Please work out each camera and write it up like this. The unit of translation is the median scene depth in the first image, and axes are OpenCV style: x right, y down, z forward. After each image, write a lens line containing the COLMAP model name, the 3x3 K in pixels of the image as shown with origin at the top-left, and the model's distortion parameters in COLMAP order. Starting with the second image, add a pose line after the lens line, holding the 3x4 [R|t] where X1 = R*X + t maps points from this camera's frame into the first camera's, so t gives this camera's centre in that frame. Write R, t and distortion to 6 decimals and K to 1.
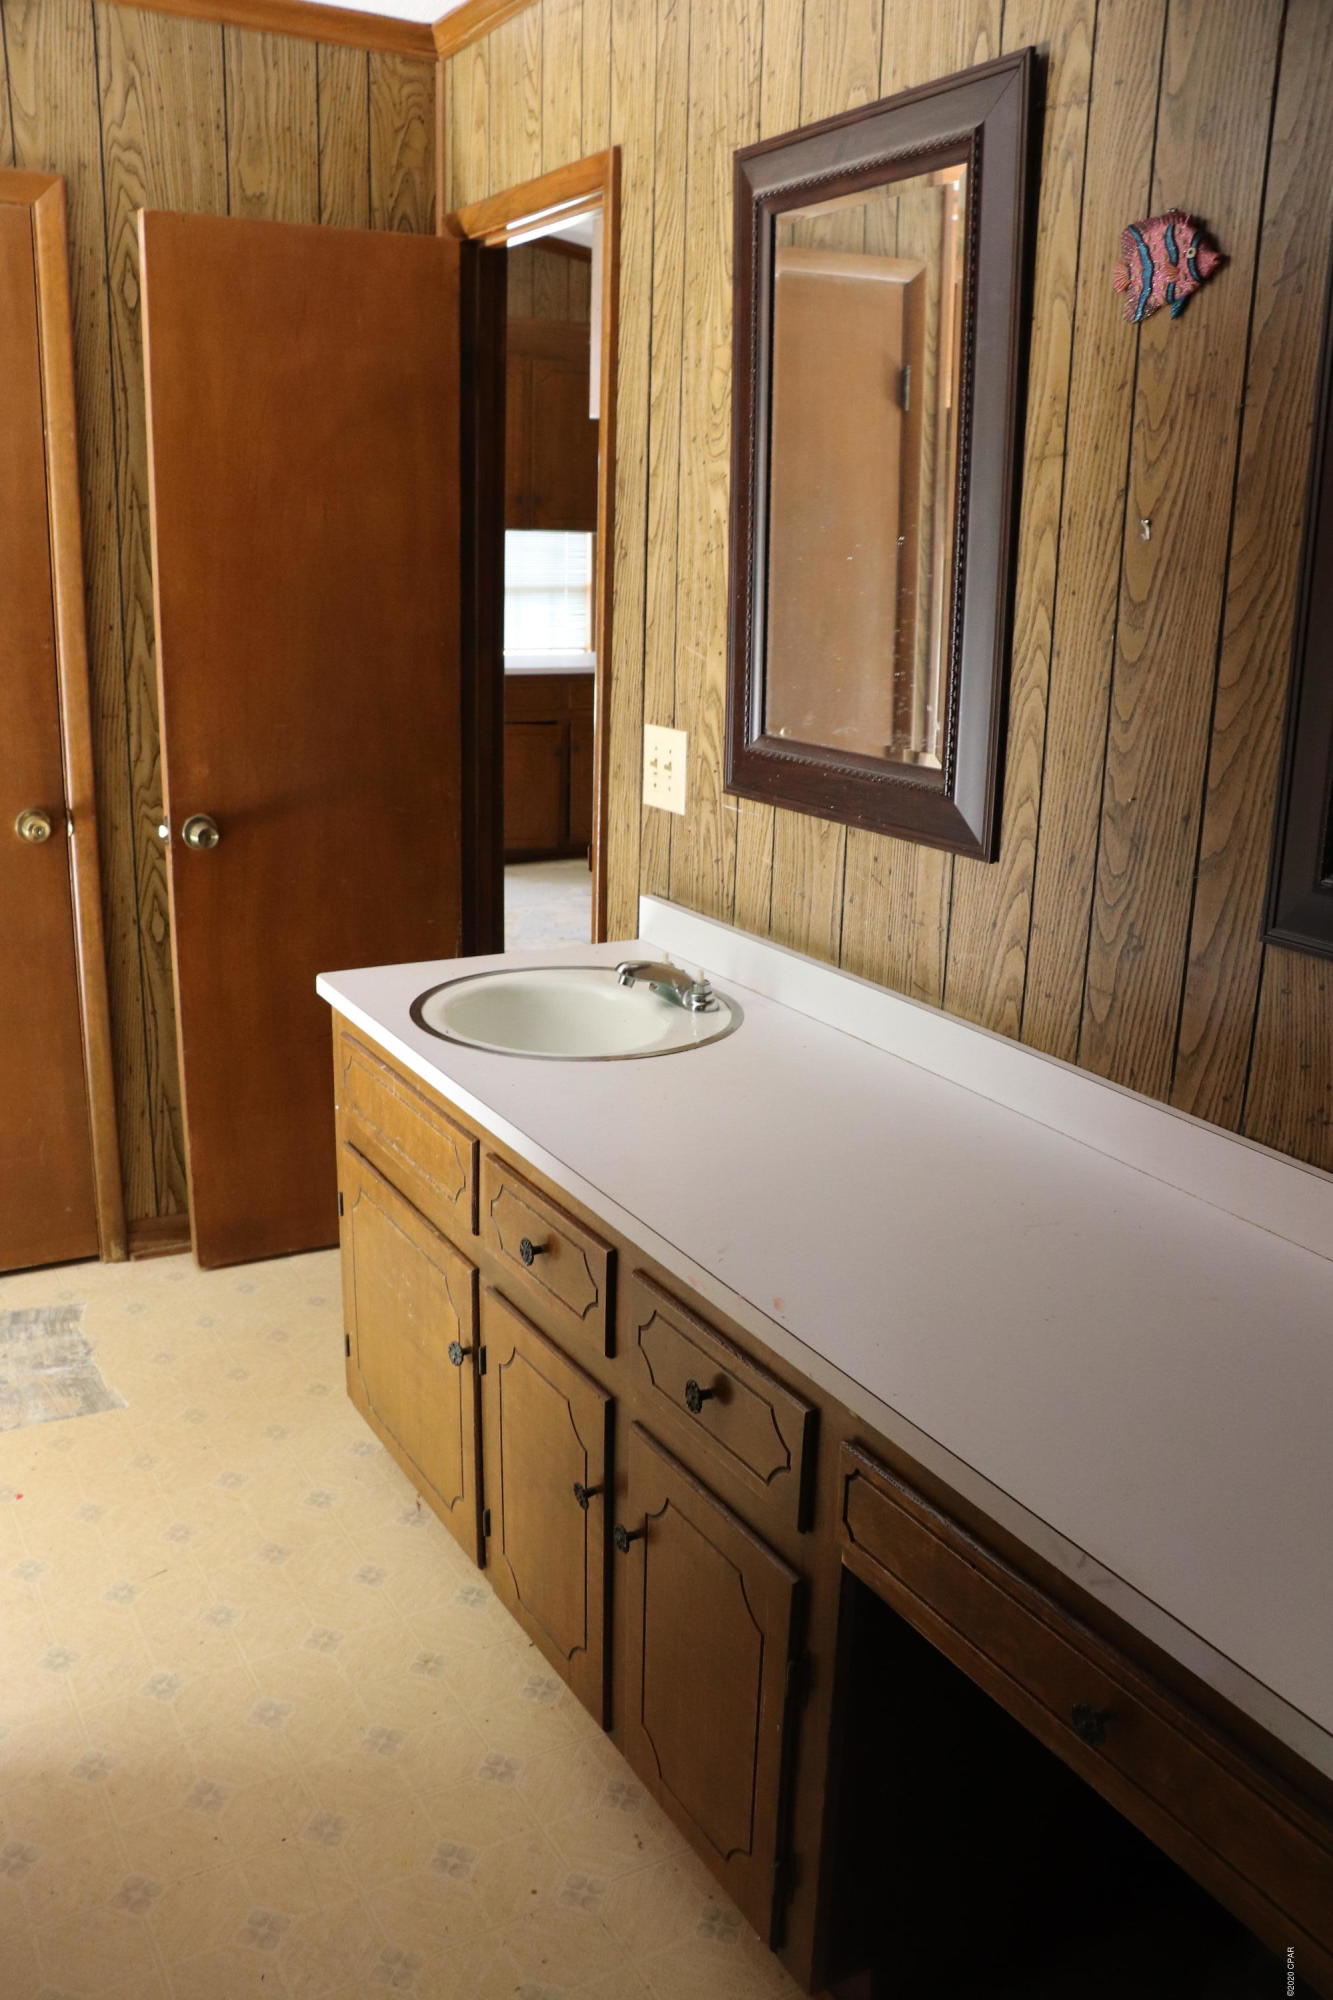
lens RADIAL K [[1644.2, 0, 666.5], [0, 1644.2, 1000.0], [0, 0, 1]] dist [-0.176754, 0.169032]
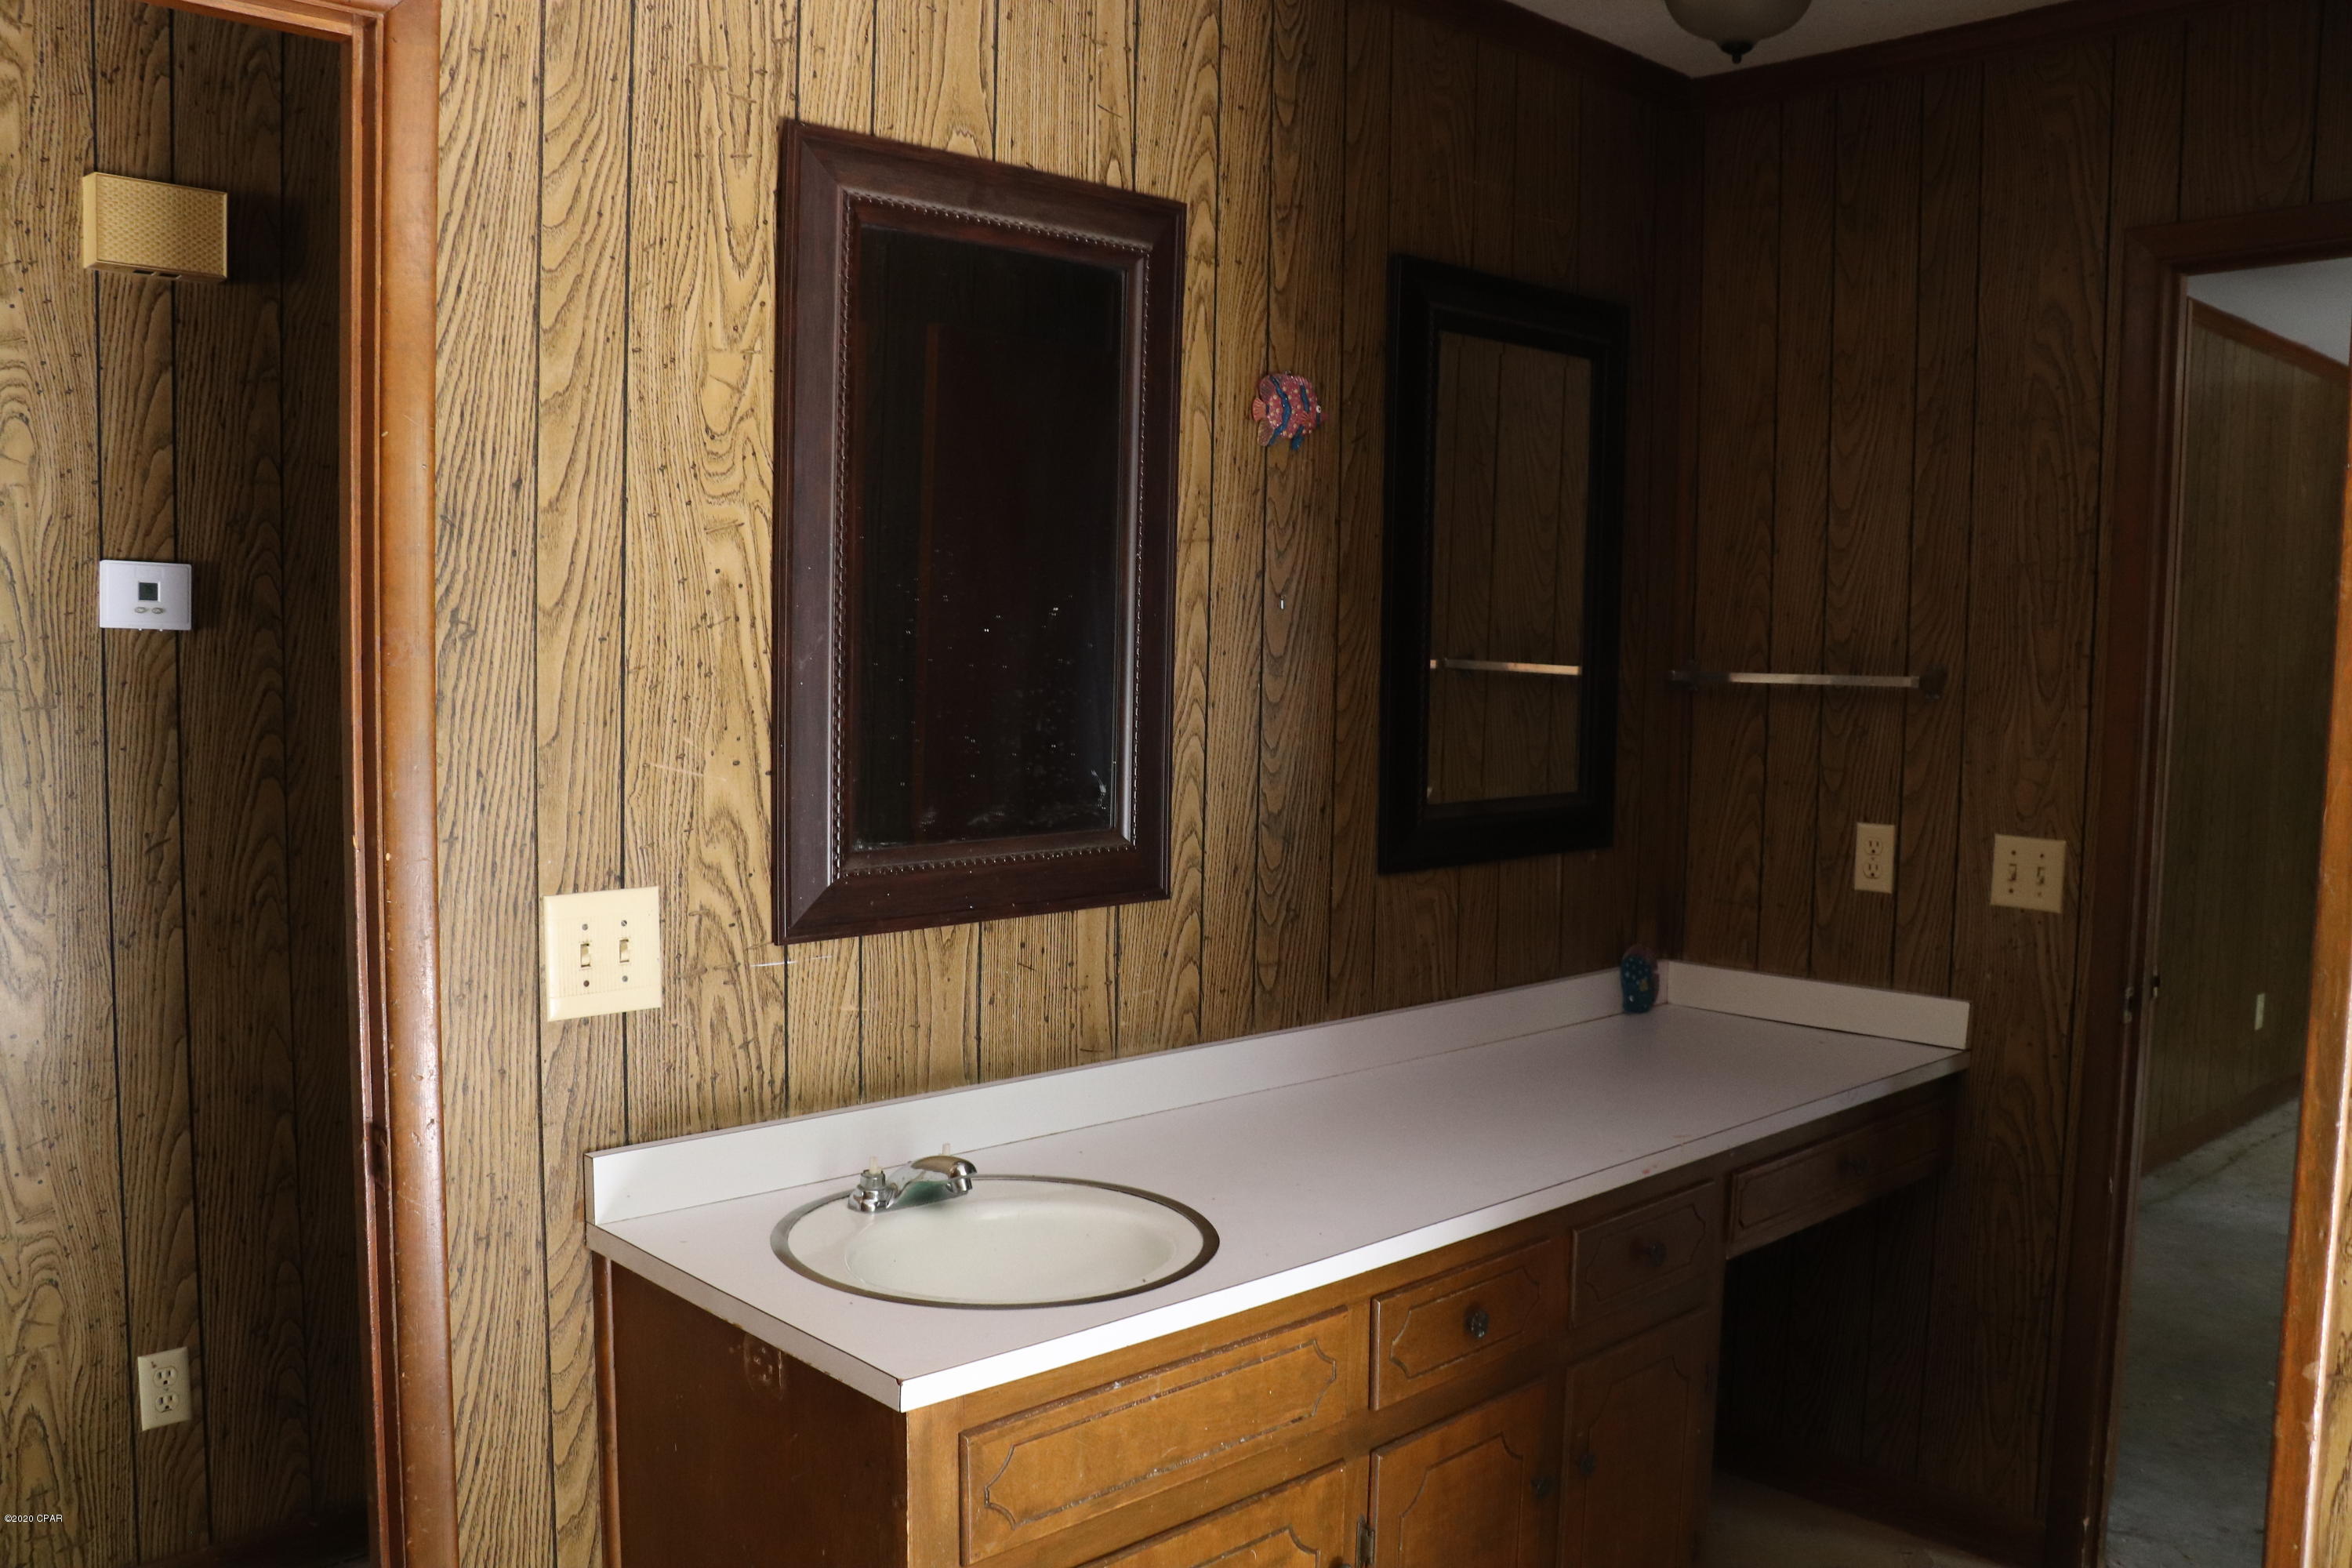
lens RADIAL K [[1933.5, 0, 1180.5], [0, 1933.5, 807.8], [0, 0, 1]] dist [-0.176754, 0.169032]
pose [[-0.234483, -0.111984, 0.965649, -1.063202], [0.246232, 0.954108, 0.170436, -0.365386], [-0.940419, 0.277738, -0.196148, 1.240395]]
